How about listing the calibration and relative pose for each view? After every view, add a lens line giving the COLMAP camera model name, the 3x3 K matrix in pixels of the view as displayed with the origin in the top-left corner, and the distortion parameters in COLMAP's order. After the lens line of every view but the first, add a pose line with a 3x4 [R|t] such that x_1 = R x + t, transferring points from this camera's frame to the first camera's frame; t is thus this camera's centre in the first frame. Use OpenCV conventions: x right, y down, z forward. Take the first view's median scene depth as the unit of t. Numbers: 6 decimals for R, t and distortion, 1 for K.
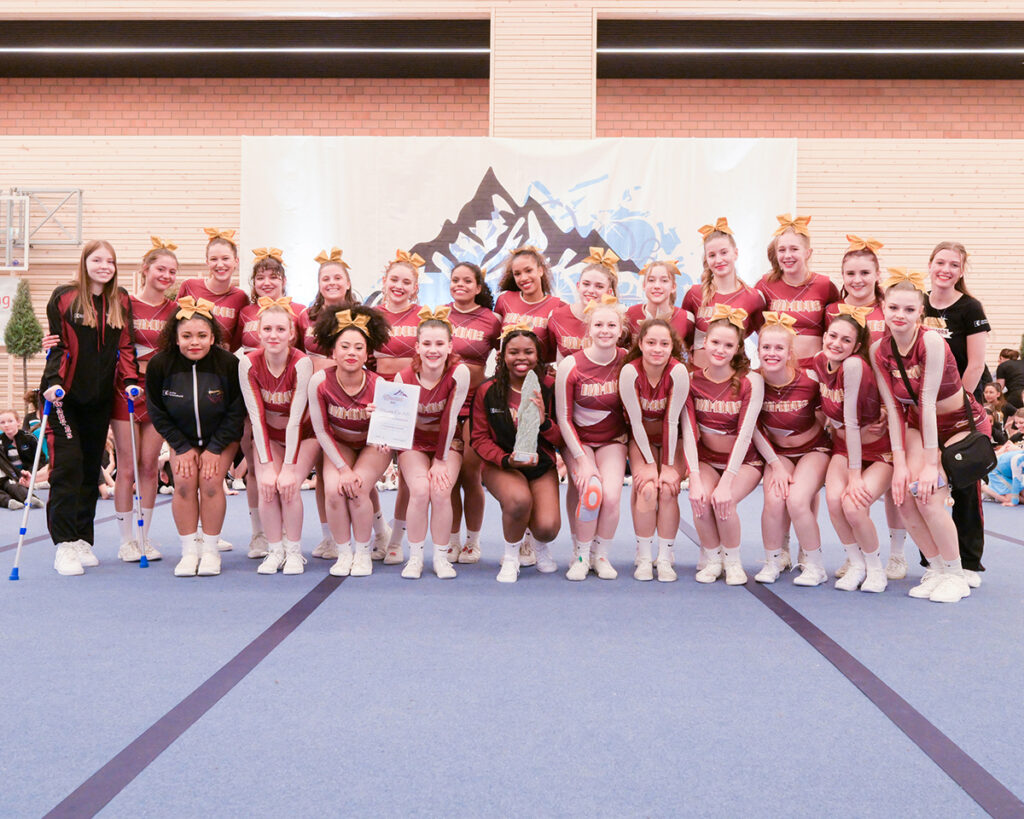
lens RADIAL K [[832.1, 0, 414.4], [0, 832.1, 337.1], [0, 0, 1]] dist [-0.000685, -0.000511]
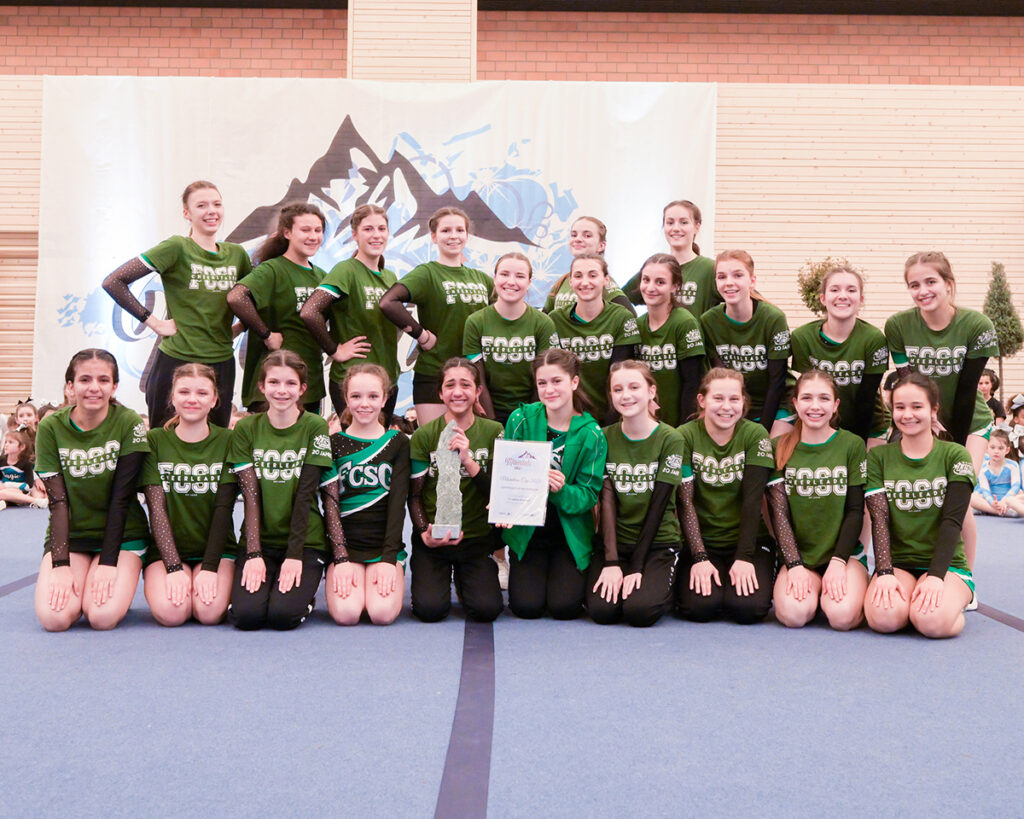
lens RADIAL K [[1032.6, 0, 560.3], [0, 1032.6, 313.0], [0, 0, 1]] dist [-0.002473, -0.002379]
pose [[0.999577, 0.000492, 0.029089, 0.271774], [0.000363, 0.999568, -0.029376, 0.021624], [-0.029091, 0.029374, 0.999145, -0.020972]]
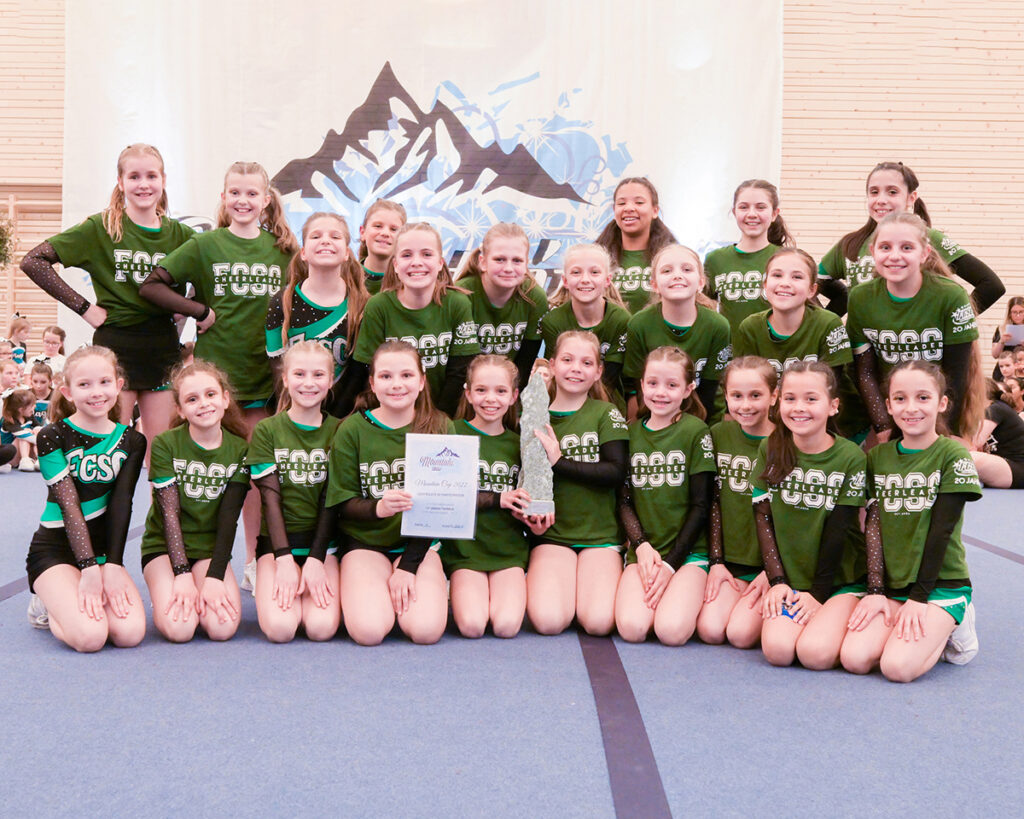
lens RADIAL K [[1013.3, 0, 498.8], [0, 1013.3, 320.7], [0, 0, 1]] dist [-0.003209, -0.000099]
pose [[0.999957, 0.009224, -0.000133, 0.197027], [-0.009223, 0.999915, 0.009190, 0.026137], [0.000218, -0.009188, 0.999958, 0.059237]]
